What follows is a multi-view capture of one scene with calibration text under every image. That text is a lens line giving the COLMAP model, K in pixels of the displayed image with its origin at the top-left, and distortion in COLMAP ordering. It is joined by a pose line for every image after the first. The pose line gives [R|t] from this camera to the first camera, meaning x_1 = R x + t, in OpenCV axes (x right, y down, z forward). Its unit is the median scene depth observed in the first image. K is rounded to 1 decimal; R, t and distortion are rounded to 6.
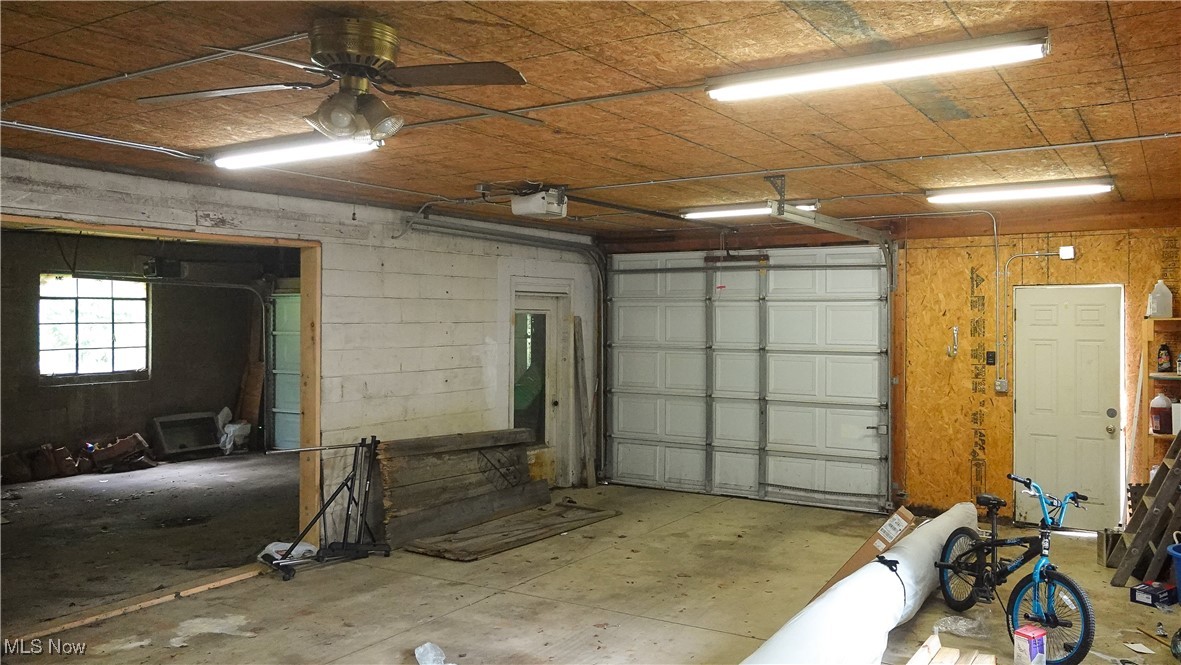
lens RADIAL K [[911.4, 0, 590.5], [0, 911.4, 332.5], [0, 0, 1]] dist [-0.001772, -0.001294]
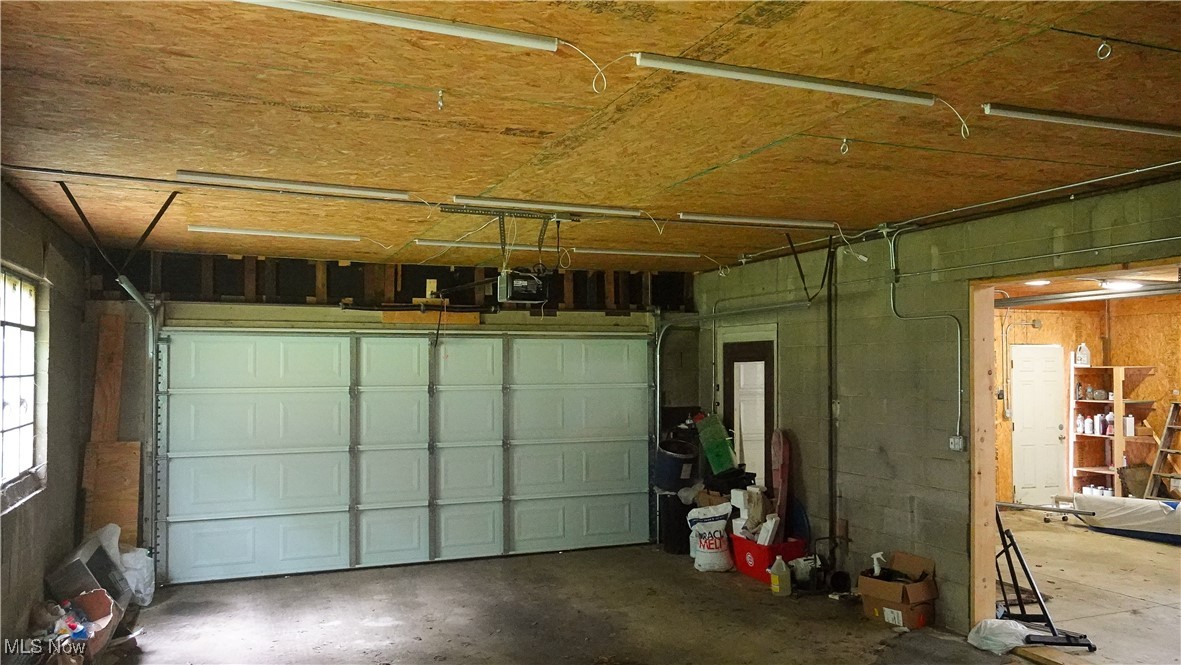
lens RADIAL K [[911.4, 0, 590.5], [0, 911.4, 332.5], [0, 0, 1]] dist [-0.001772, -0.001294]
pose [[0.592106, 0.033035, 0.805182, -1.083338], [0.013813, 0.998597, -0.051129, -0.005321], [-0.805741, 0.041396, 0.590819, 0.672314]]
